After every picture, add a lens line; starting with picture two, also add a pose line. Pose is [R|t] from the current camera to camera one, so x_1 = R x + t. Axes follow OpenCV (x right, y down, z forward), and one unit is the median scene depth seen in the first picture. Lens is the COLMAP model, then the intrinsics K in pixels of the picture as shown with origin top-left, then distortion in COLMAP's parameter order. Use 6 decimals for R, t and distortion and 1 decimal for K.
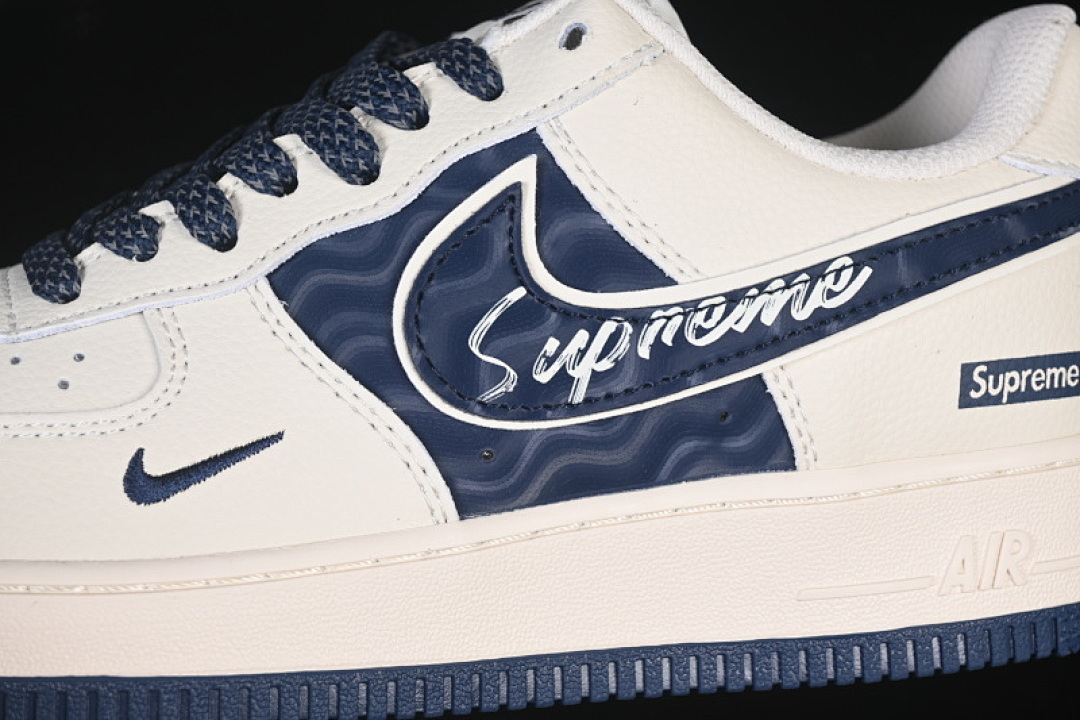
lens RADIAL K [[2377.7, 0, 539.0], [0, 2377.7, 359.2], [0, 0, 1]] dist [0.048431, 0.000000]
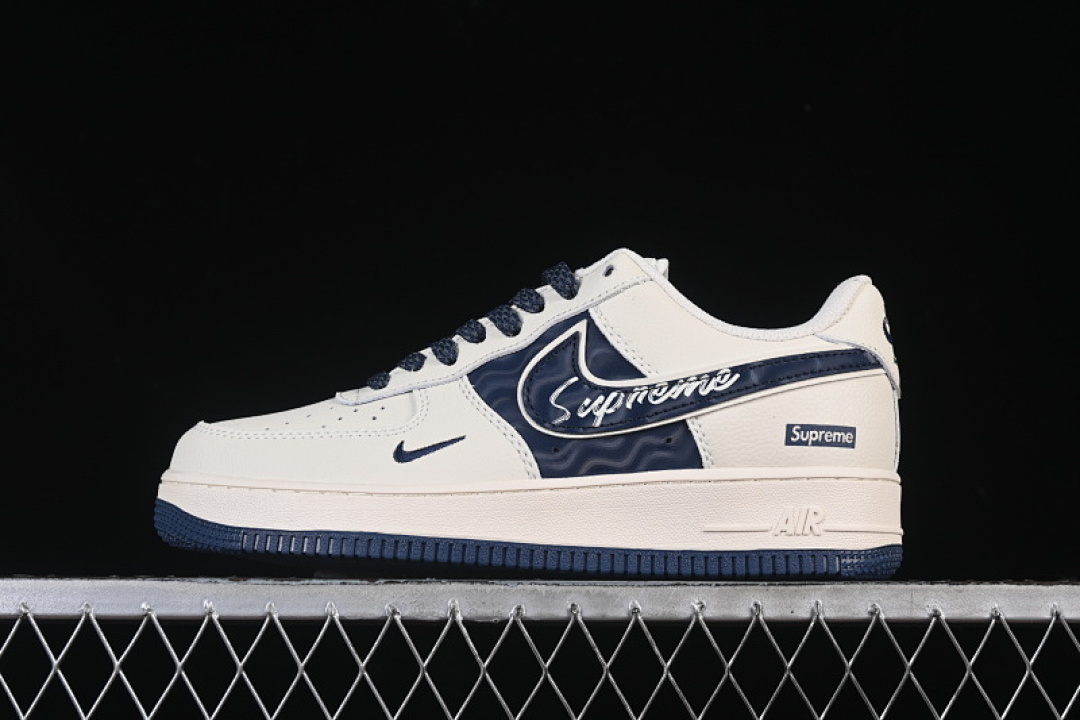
lens RADIAL K [[2377.7, 0, 540.7], [0, 2377.7, 358.5], [0, 0, 1]] dist [0.048431, 0.000000]
pose [[0.973426, 0.004909, -0.228948, 0.461449], [-0.067992, 0.960882, -0.268483, 0.542950], [0.218674, 0.276915, 0.935682, -1.066583]]
